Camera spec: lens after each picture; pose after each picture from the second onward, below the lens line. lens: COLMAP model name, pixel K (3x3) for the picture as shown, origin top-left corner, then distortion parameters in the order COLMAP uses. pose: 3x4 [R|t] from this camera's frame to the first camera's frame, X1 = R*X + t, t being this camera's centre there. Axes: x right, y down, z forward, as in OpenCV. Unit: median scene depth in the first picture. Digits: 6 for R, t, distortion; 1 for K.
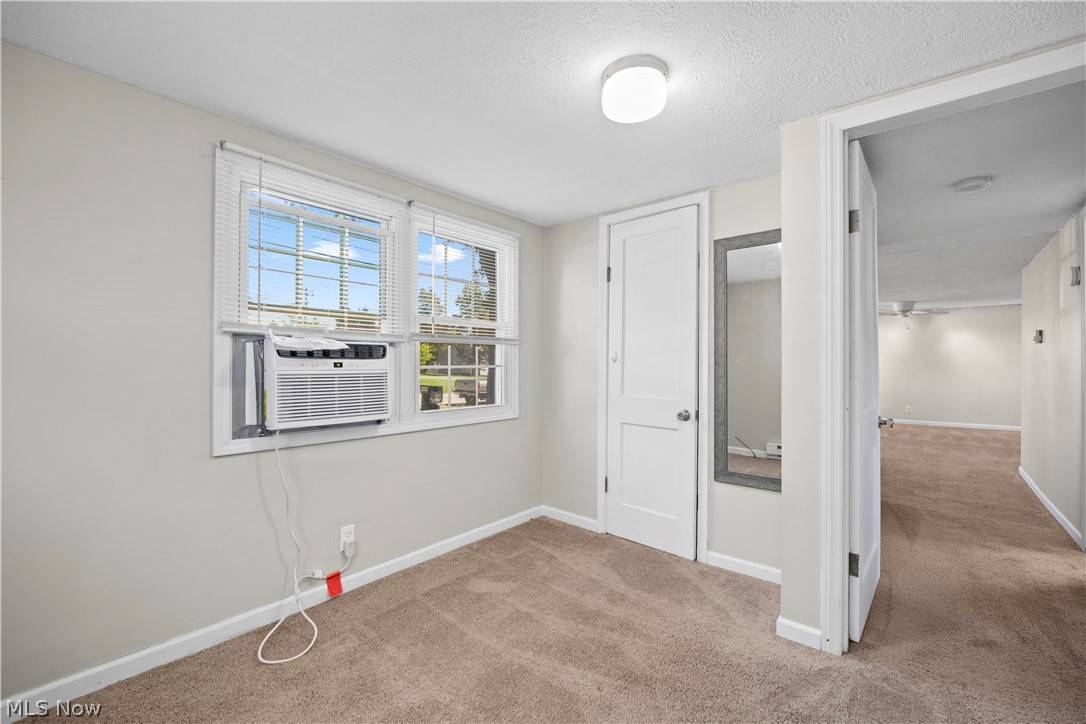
lens RADIAL K [[465.1, 0, 544.1], [0, 465.1, 366.3], [0, 0, 1]] dist [-0.001197, -0.000138]
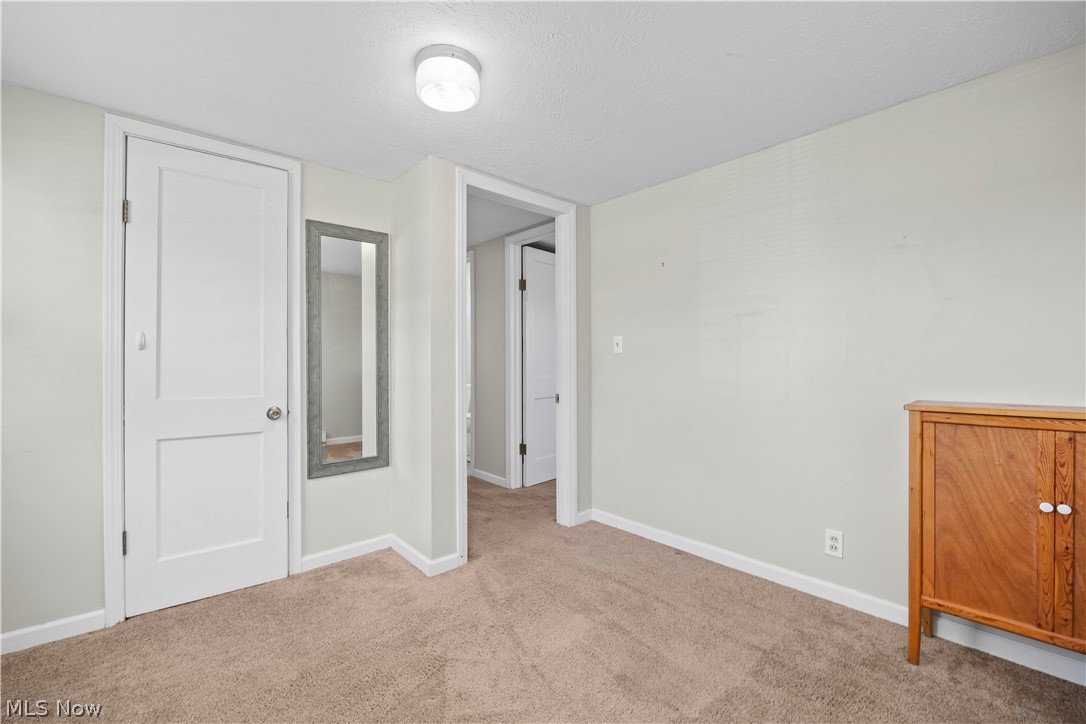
lens RADIAL K [[471.3, 0, 537.3], [0, 471.3, 363.8], [0, 0, 1]] dist [0.000777, 0.000131]
pose [[0.128416, -0.016814, 0.991578, -0.505227], [0.005990, 0.999851, 0.016179, 0.003548], [-0.991702, 0.003862, 0.128498, 0.423133]]
